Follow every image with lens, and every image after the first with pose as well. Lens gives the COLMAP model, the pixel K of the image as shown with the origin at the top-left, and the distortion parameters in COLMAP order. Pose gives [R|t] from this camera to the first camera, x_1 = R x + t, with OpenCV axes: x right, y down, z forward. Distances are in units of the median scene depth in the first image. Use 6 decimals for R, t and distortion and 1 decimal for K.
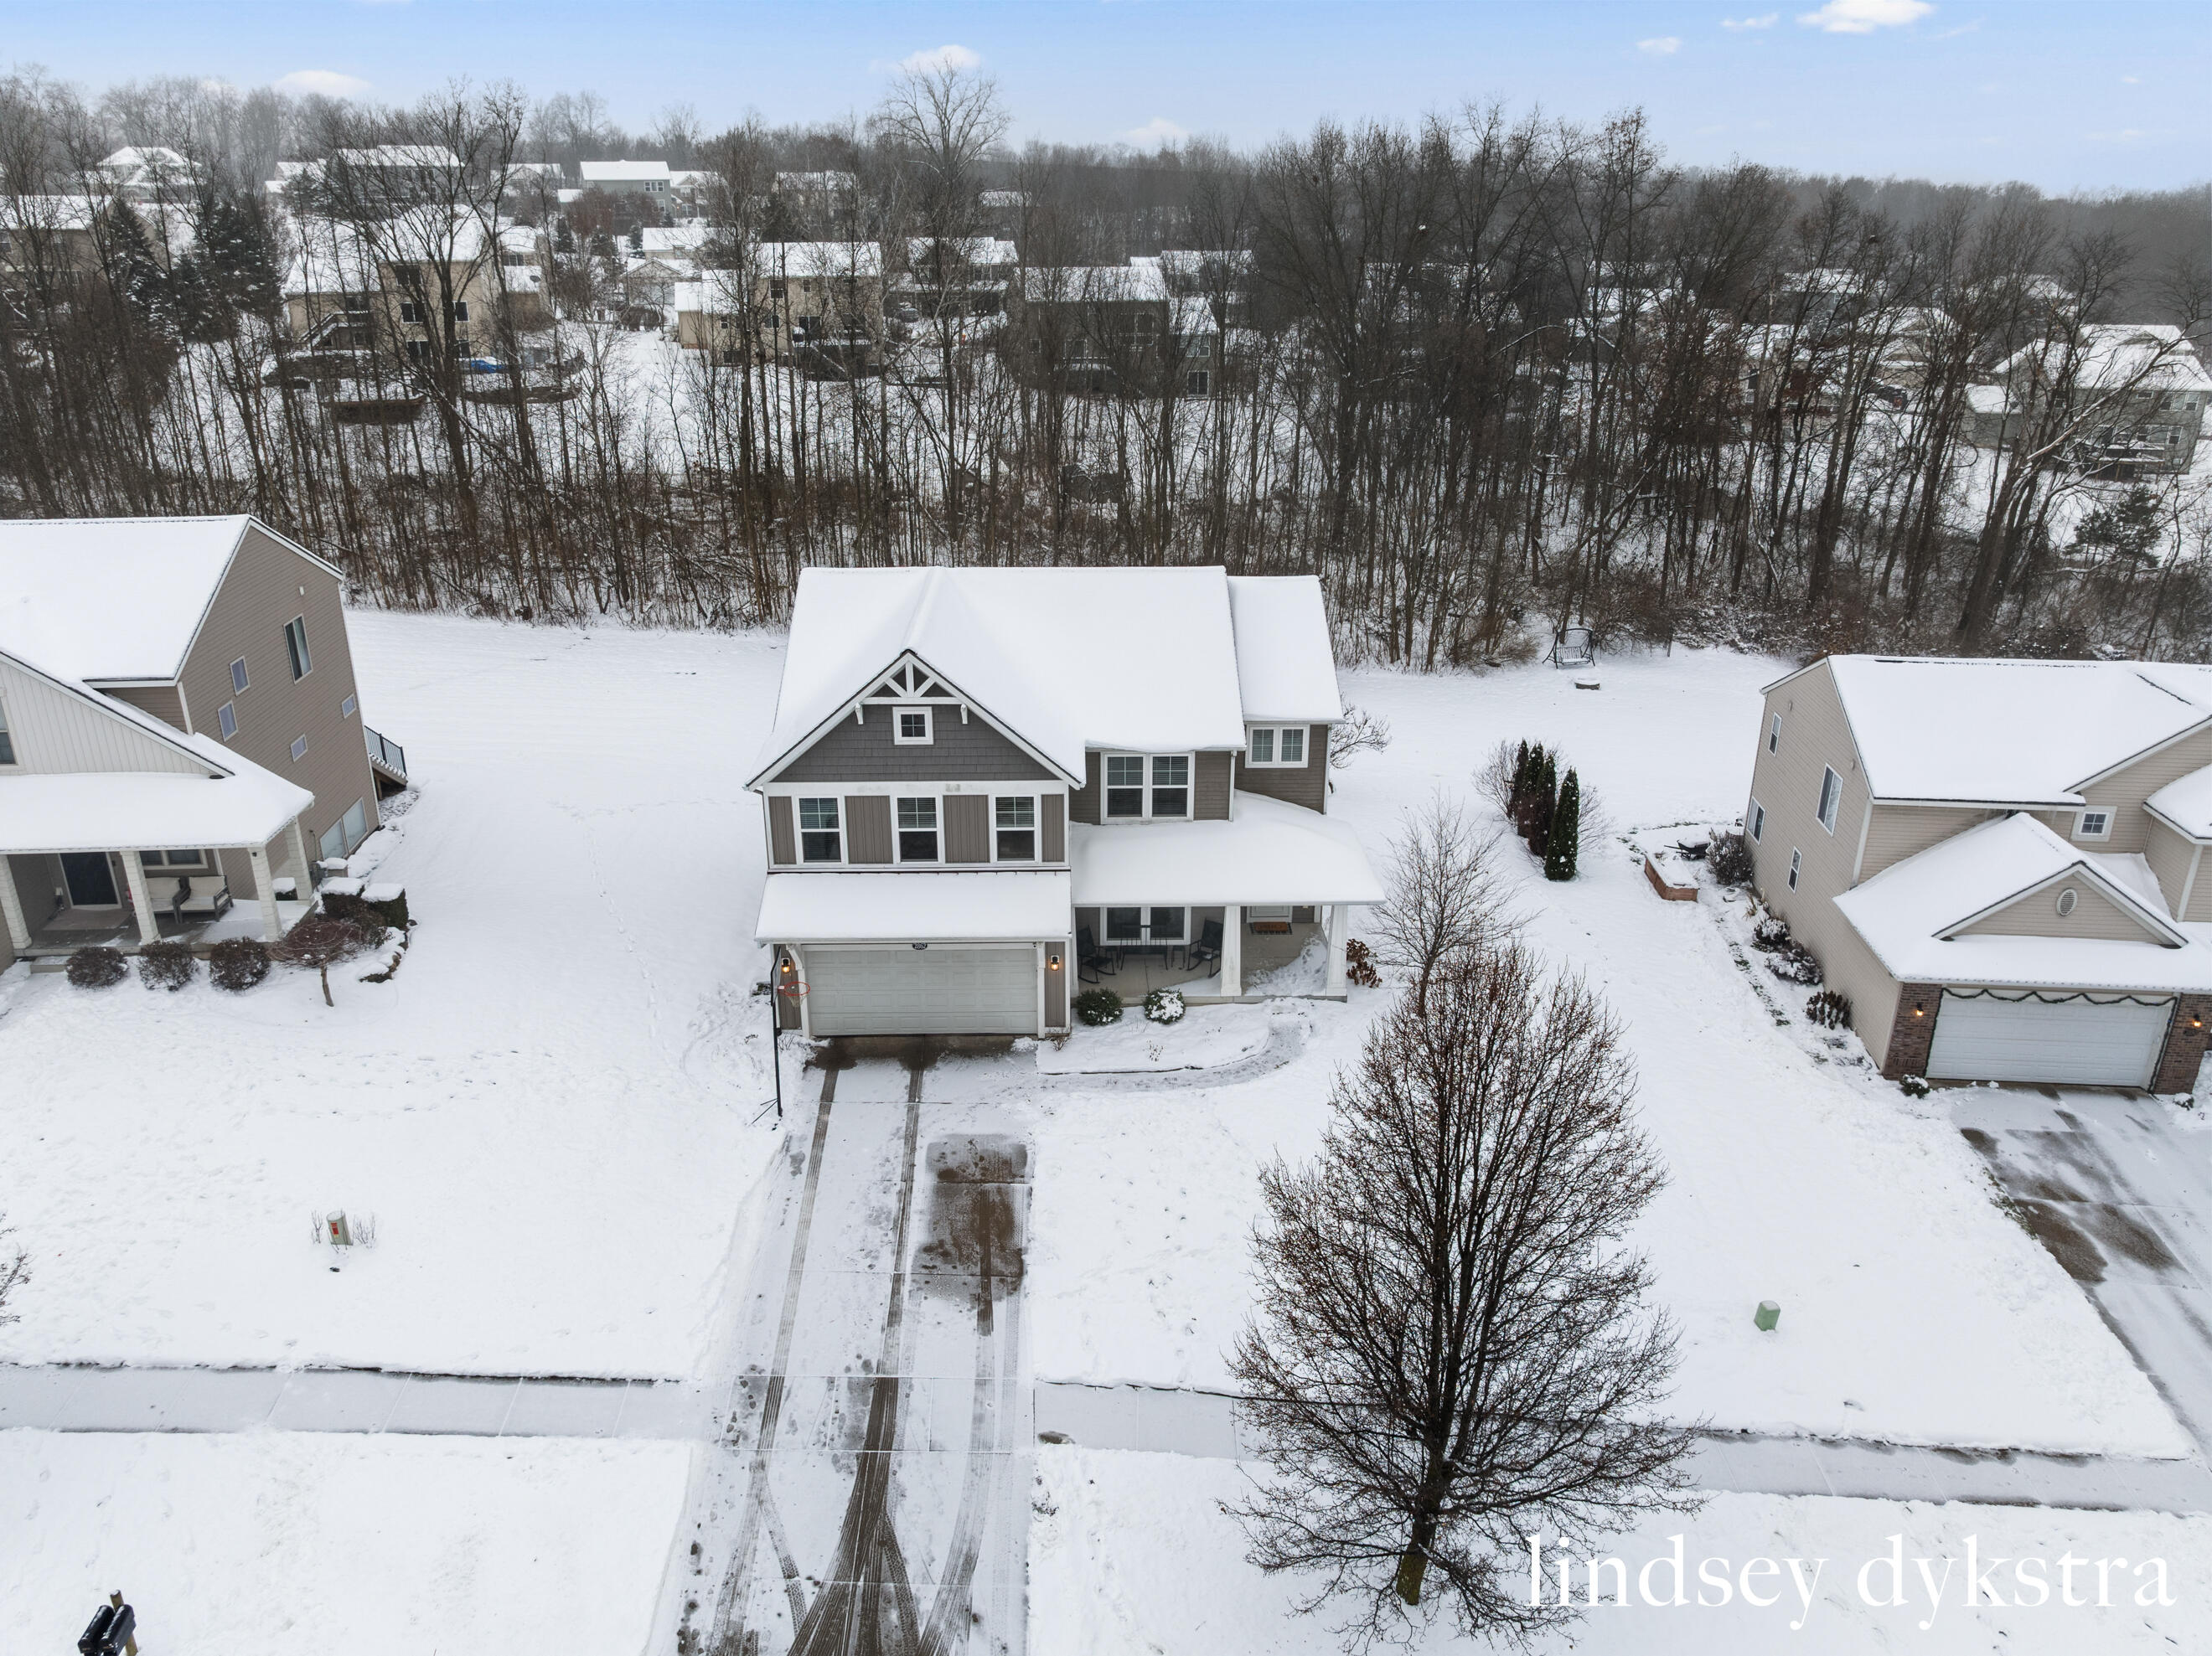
lens RADIAL K [[1562.8, 0, 1106.0], [0, 1562.8, 828.0], [0, 0, 1]] dist [-0.044731, -0.000196]
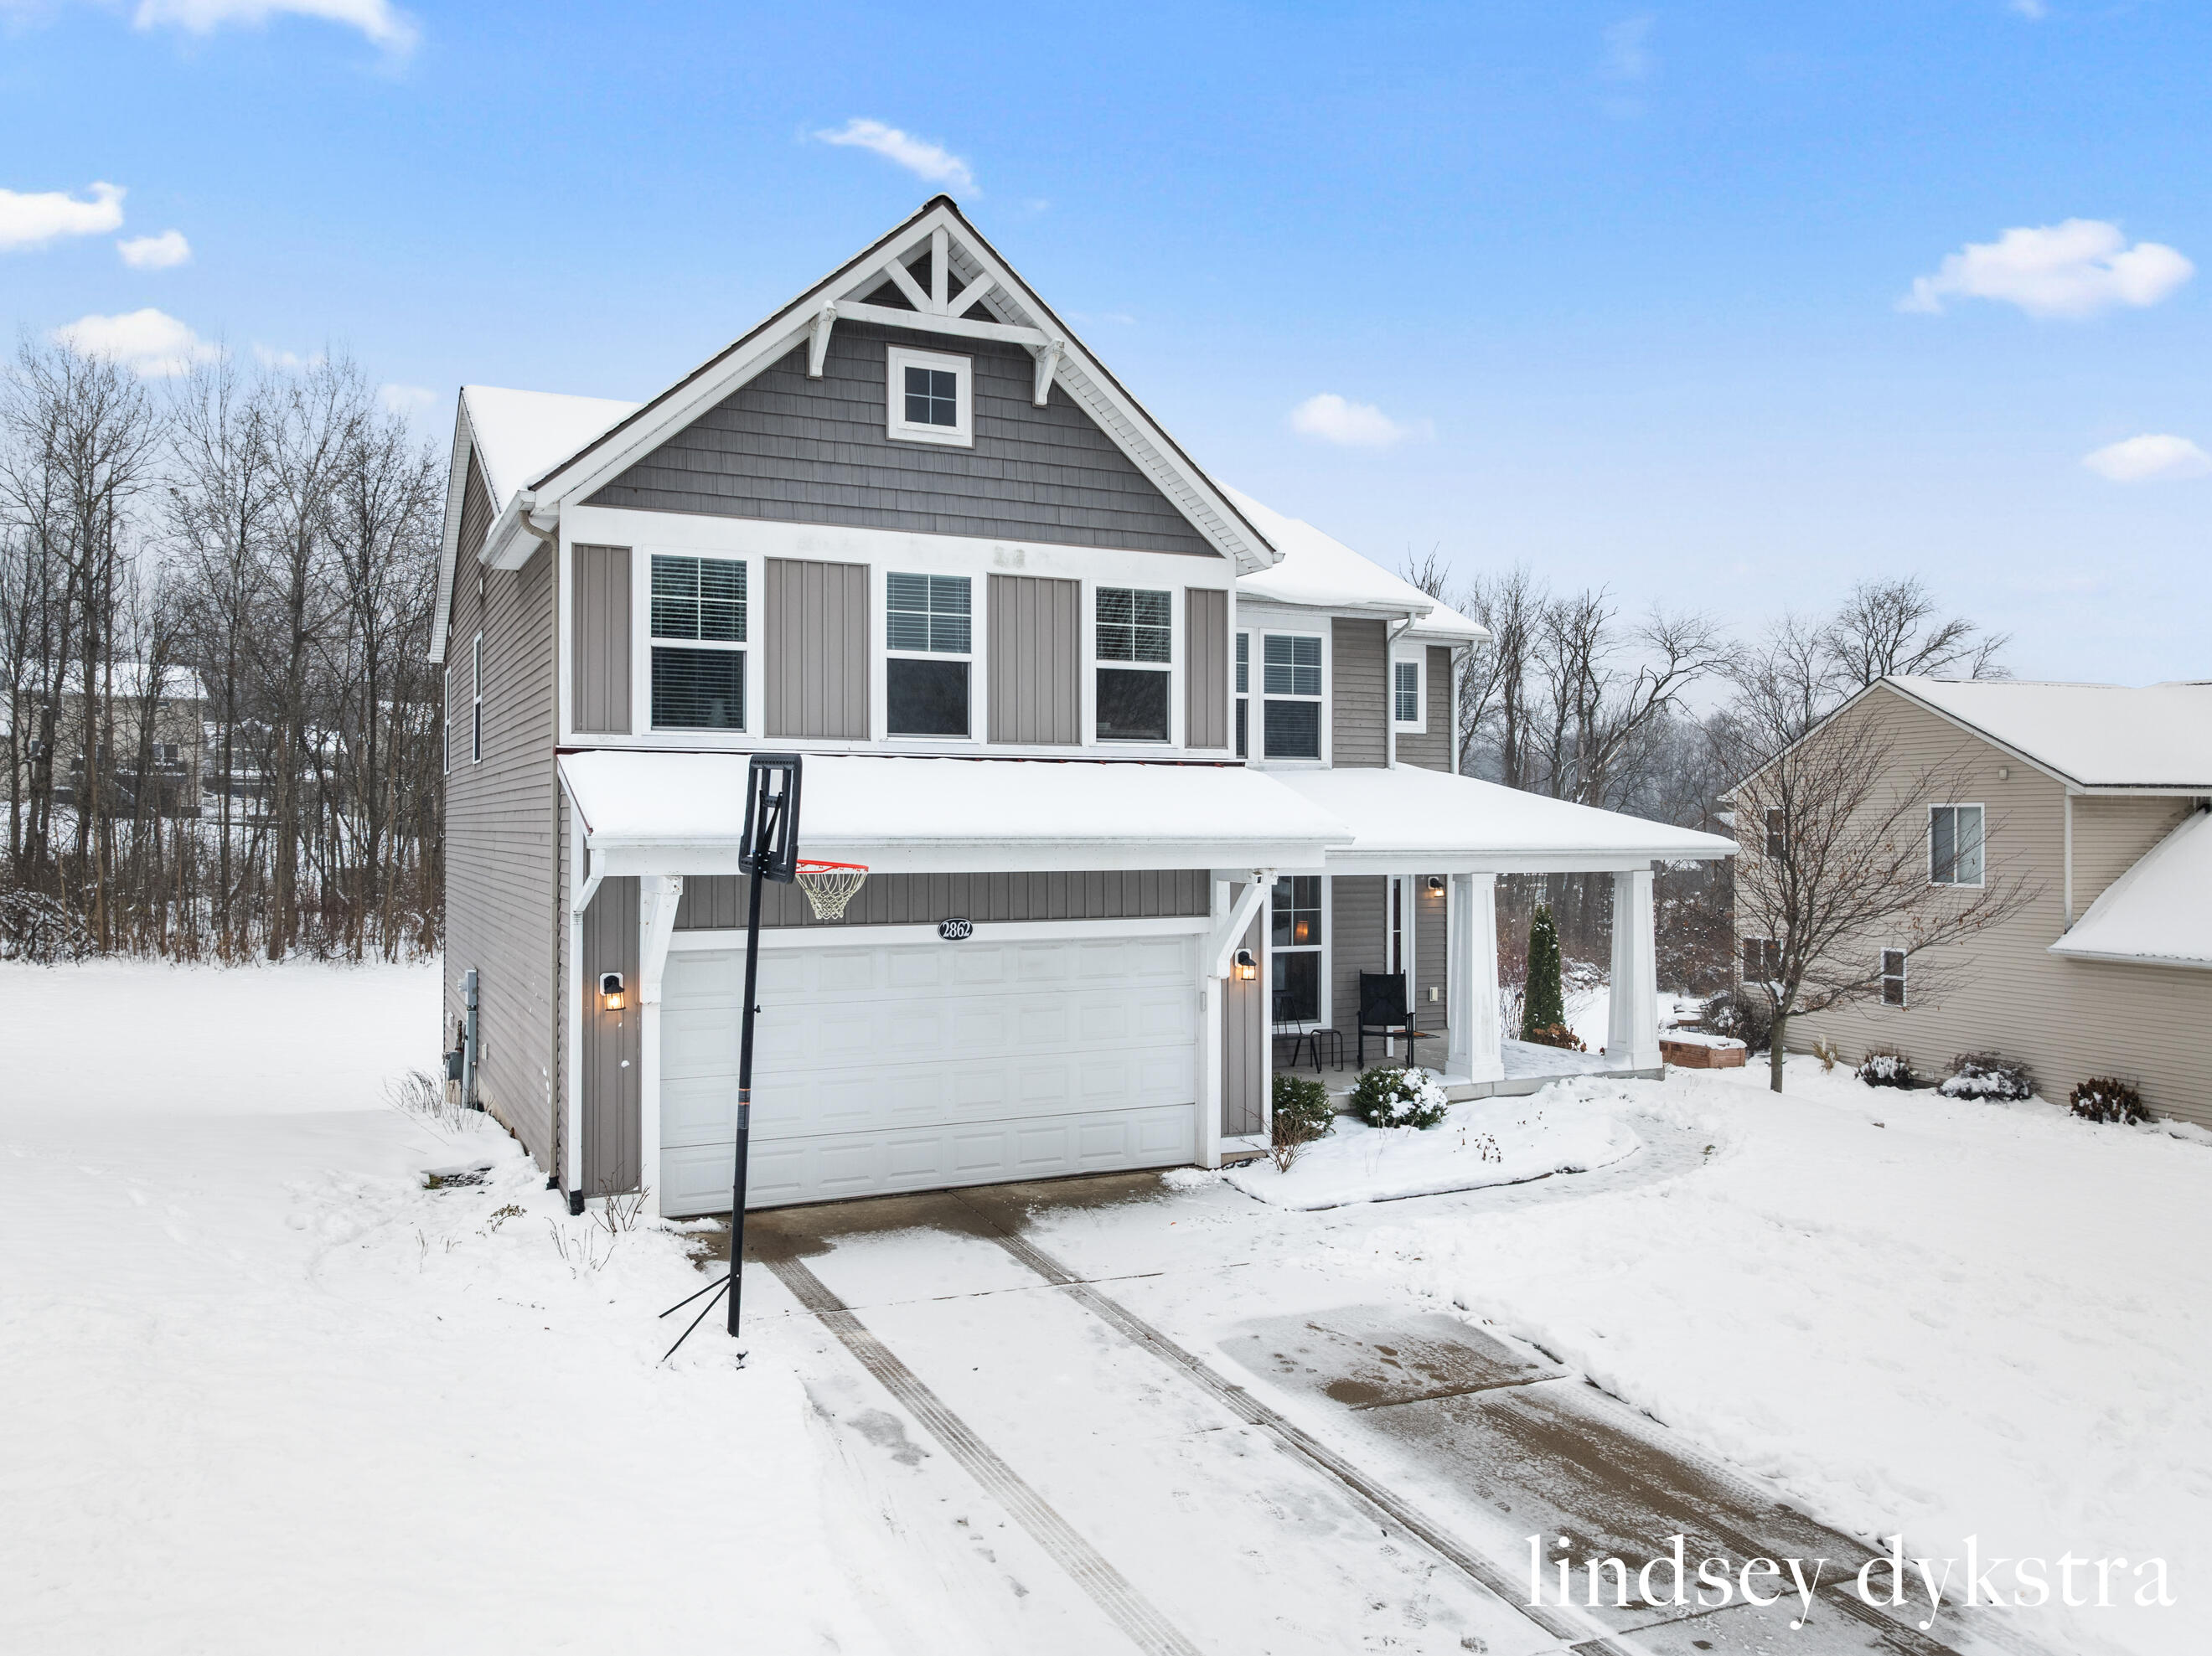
lens RADIAL K [[1607.2, 0, 1073.7], [0, 1607.2, 825.9], [0, 0, 1]] dist [-0.045900, -0.001684]
pose [[0.913298, -0.002459, 0.407284, -0.264751], [0.154265, 0.927568, -0.340325, 0.199710], [-0.376946, 0.373648, 0.847525, 0.641889]]
